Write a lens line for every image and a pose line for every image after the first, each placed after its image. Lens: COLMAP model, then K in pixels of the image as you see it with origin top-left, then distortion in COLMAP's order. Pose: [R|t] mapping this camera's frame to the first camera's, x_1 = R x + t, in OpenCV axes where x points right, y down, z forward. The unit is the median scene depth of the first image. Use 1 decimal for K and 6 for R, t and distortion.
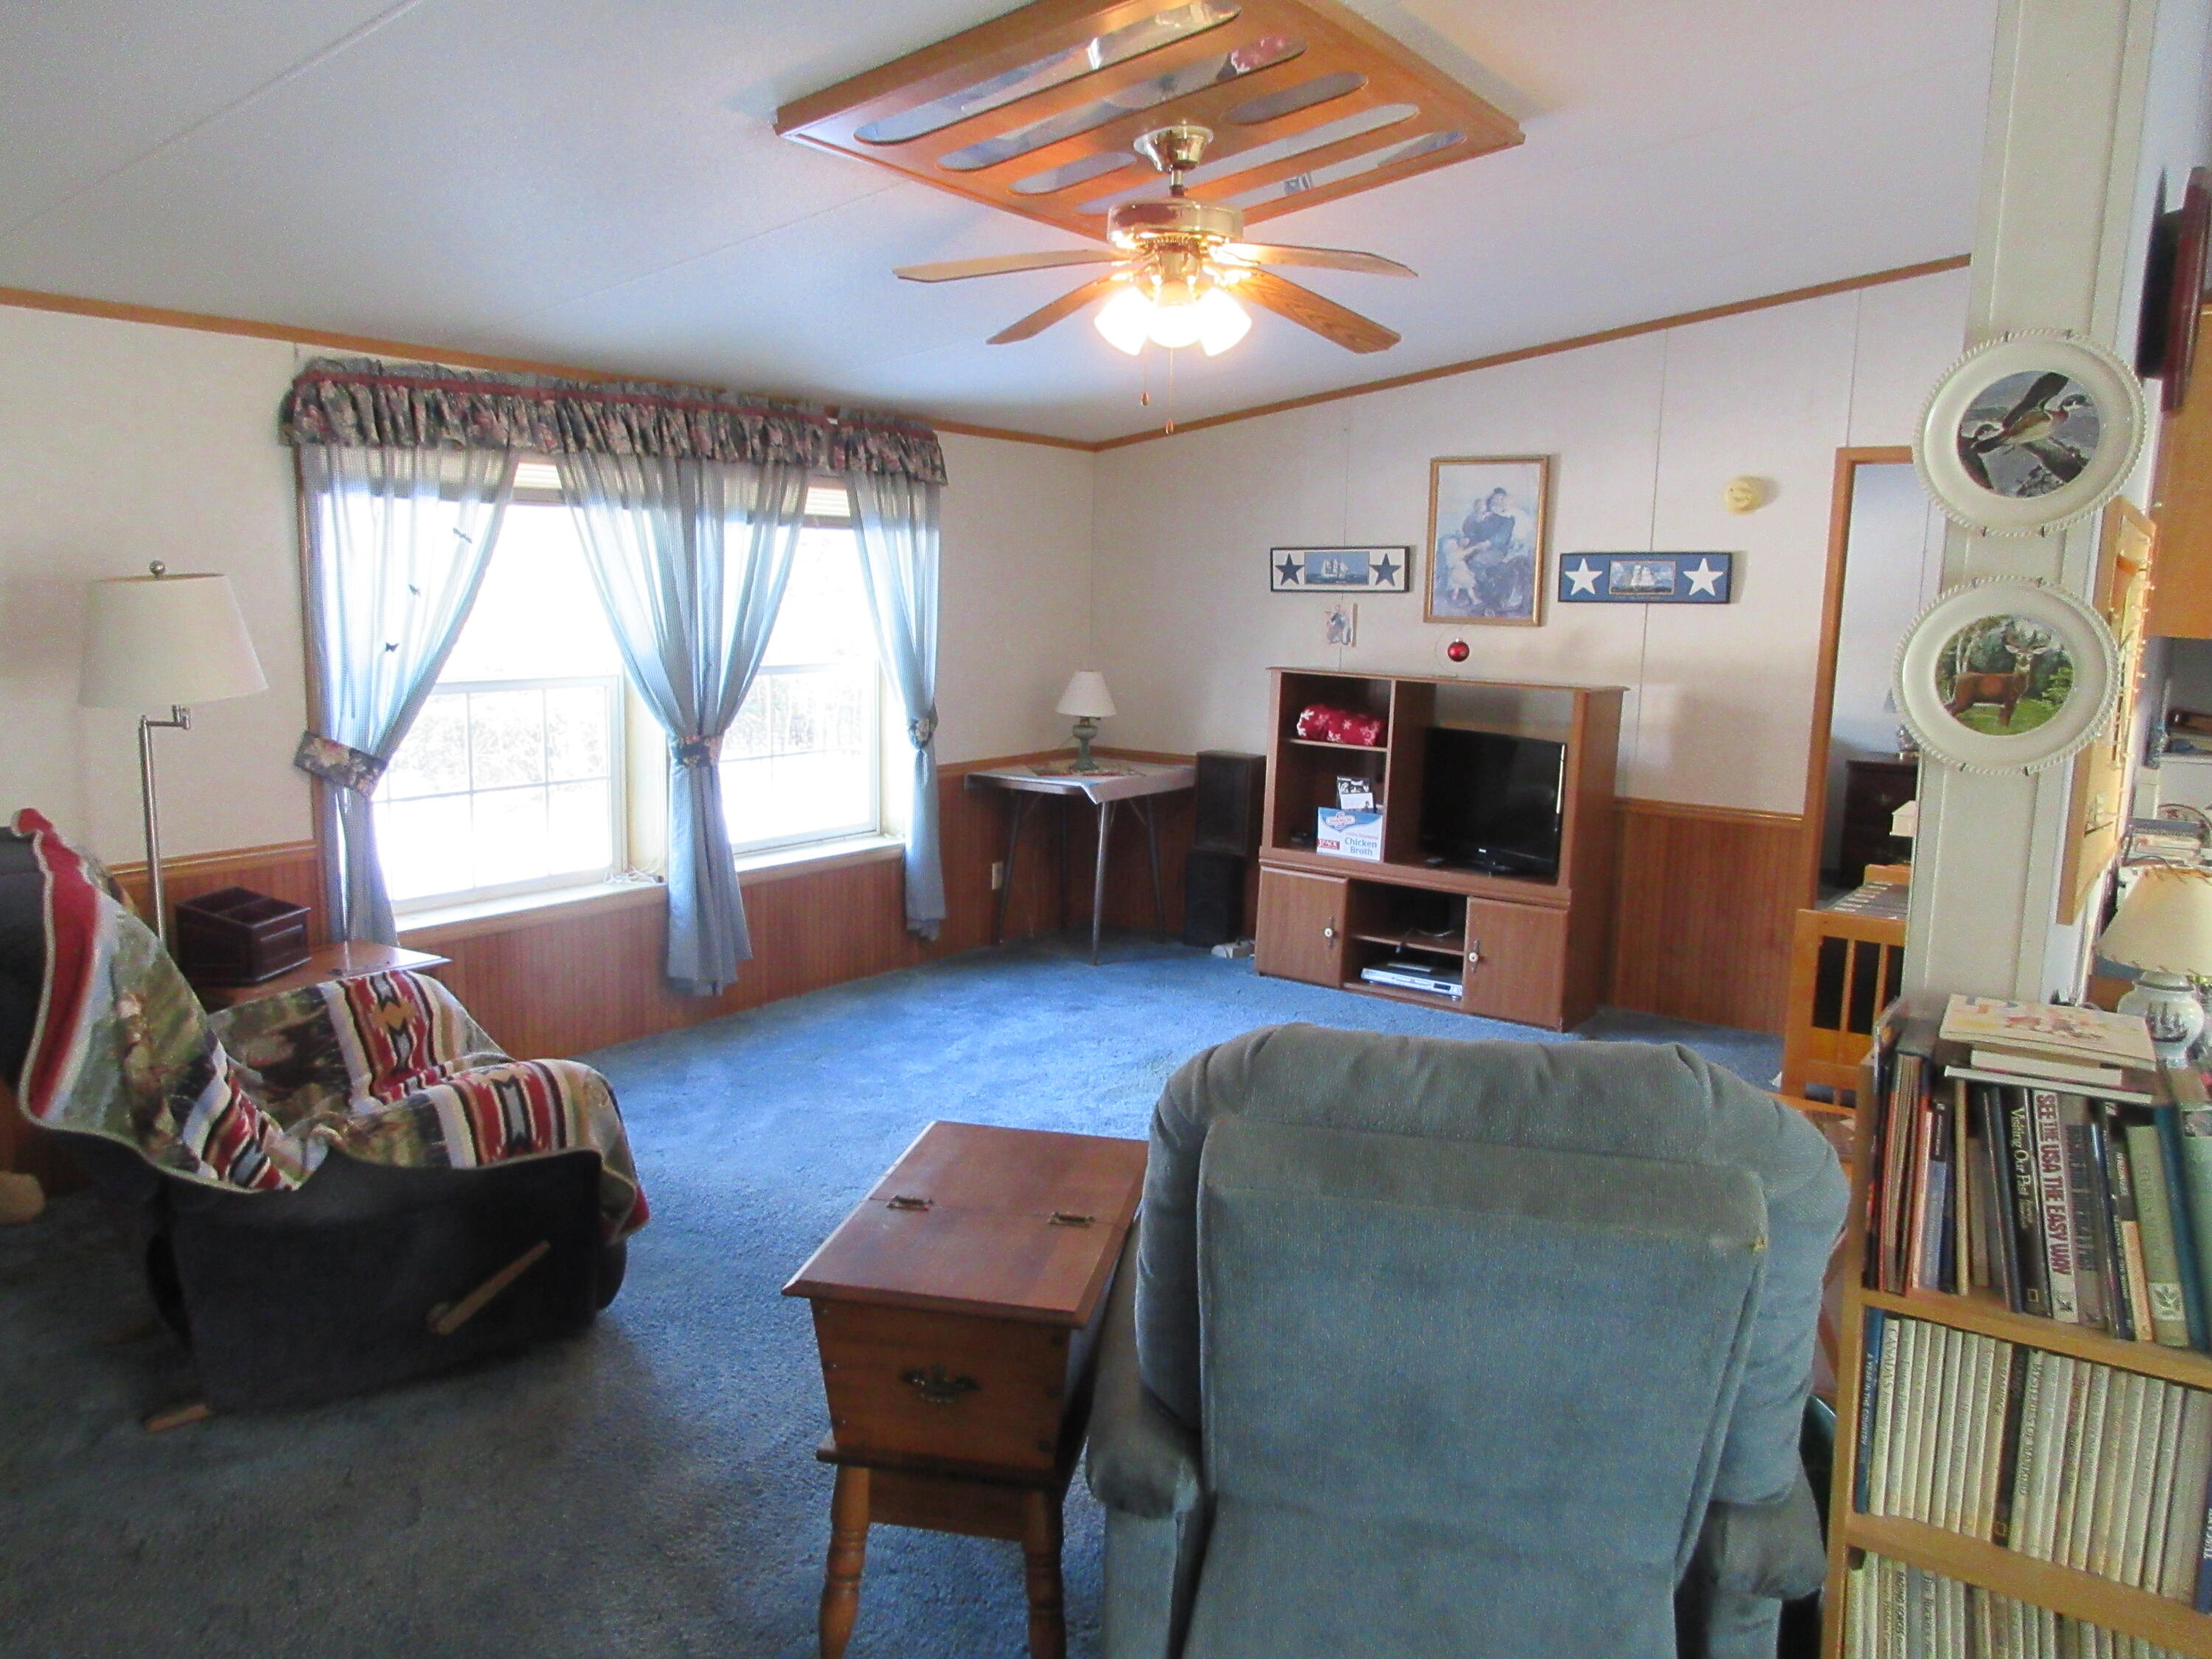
lens RADIAL K [[1646.6, 0, 1094.8], [0, 1646.6, 806.9], [0, 0, 1]] dist [0.003290, -0.004094]
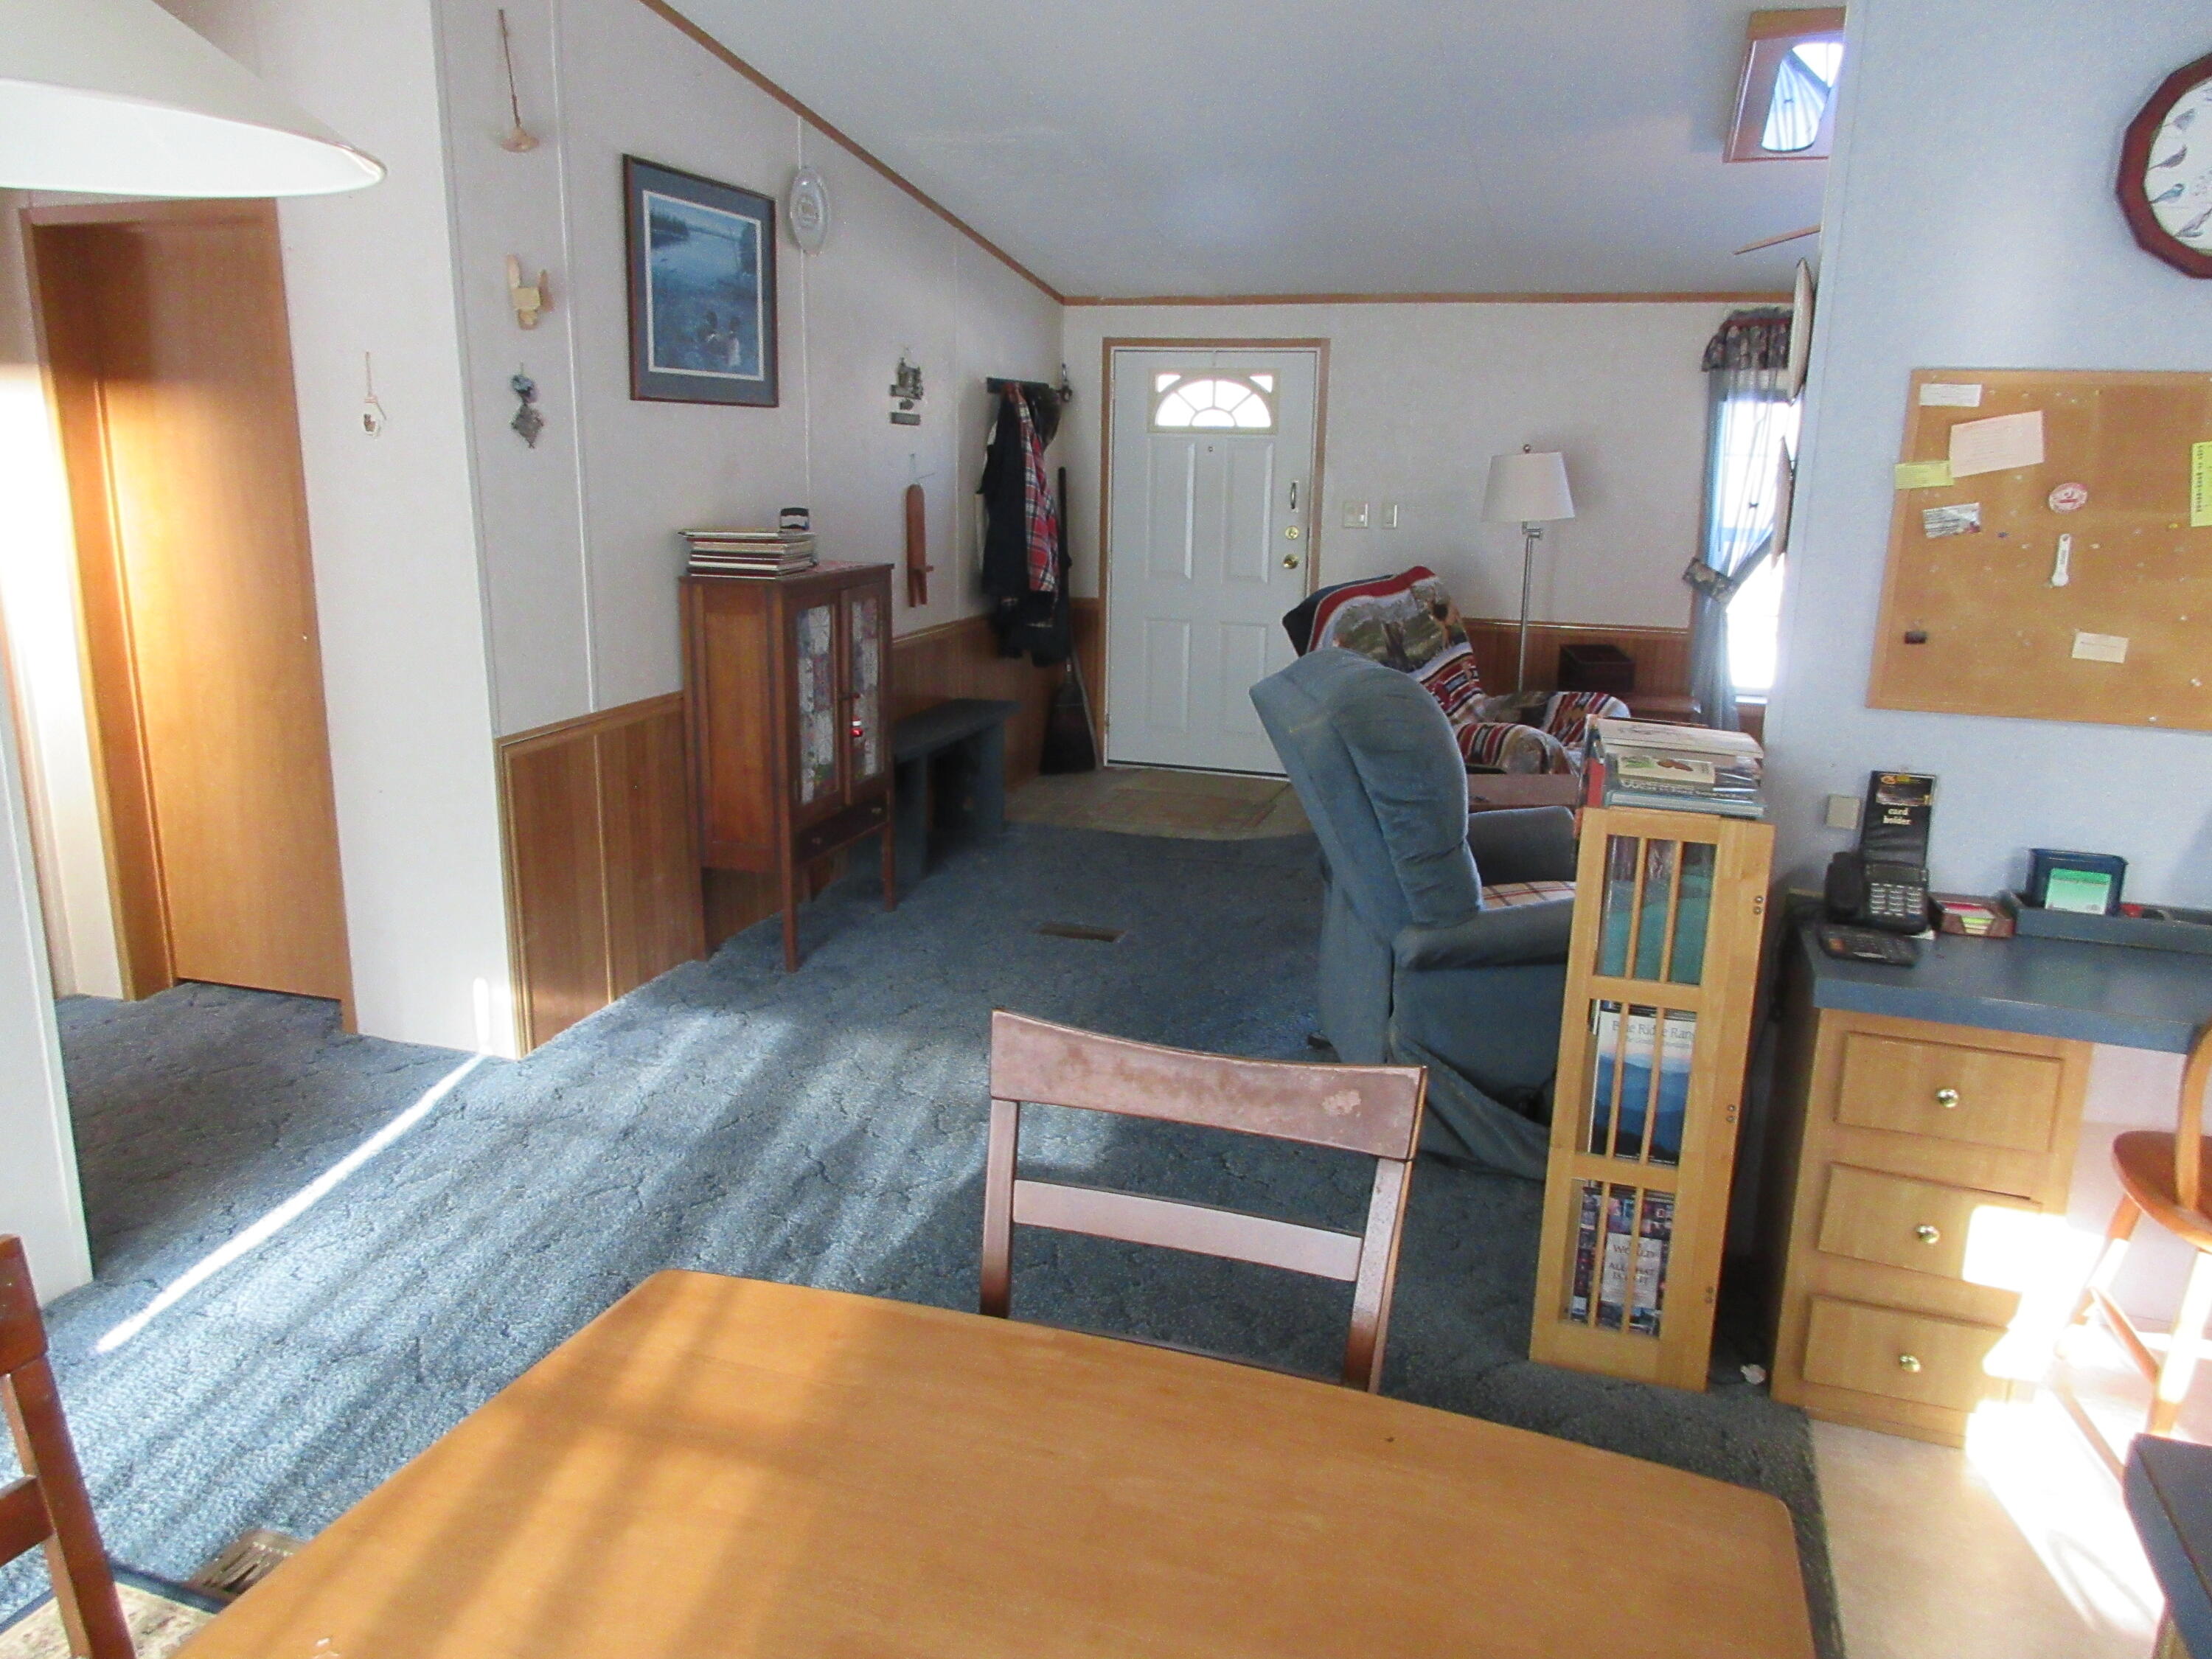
lens RADIAL K [[1646.6, 0, 1102.2], [0, 1646.6, 815.3], [0, 0, 1]] dist [0.003290, -0.004094]
pose [[0.286732, 0.202304, -0.936407, 0.698402], [-0.146438, 0.975218, 0.165848, 0.011846], [0.946753, 0.089572, 0.309251, 0.014543]]
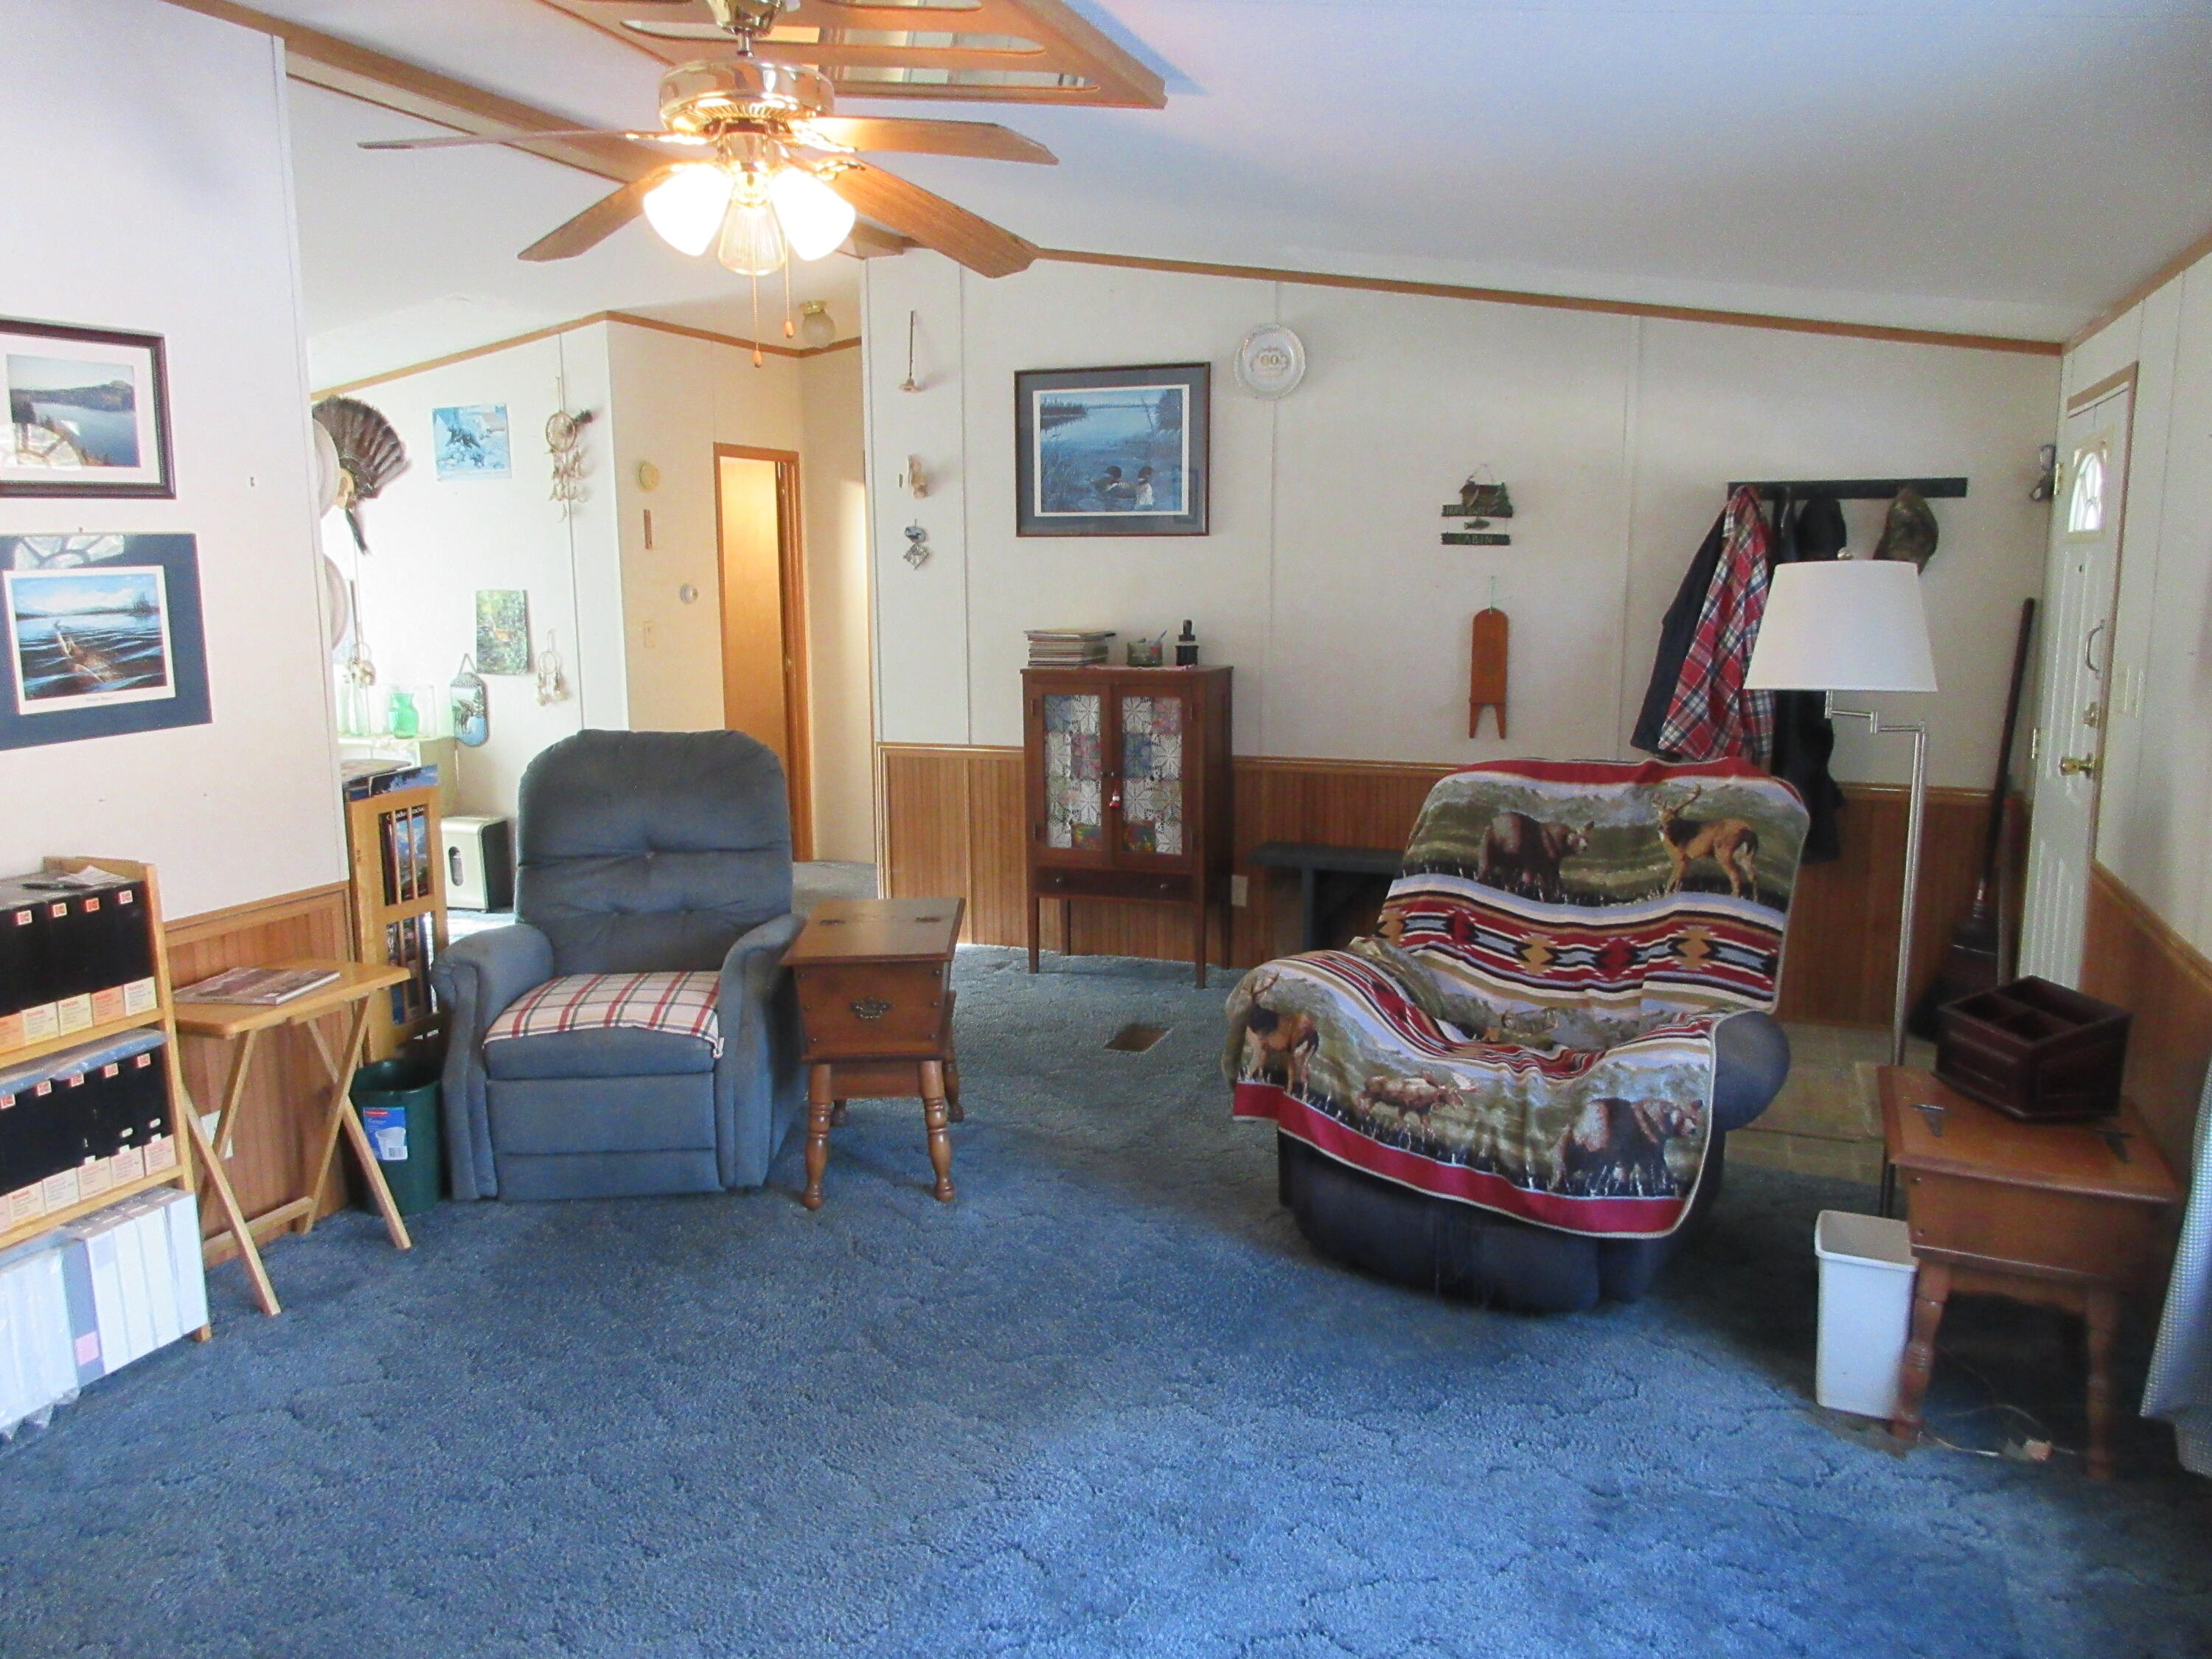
lens RADIAL K [[1646.6, 0, 1110.9], [0, 1646.6, 821.3], [0, 0, 1]] dist [0.003290, -0.004094]
pose [[-0.973988, 0.020599, -0.225662, 0.039541], [-0.045914, 0.957263, 0.285550, -0.160459], [0.221900, 0.288483, -0.931417, 1.172989]]
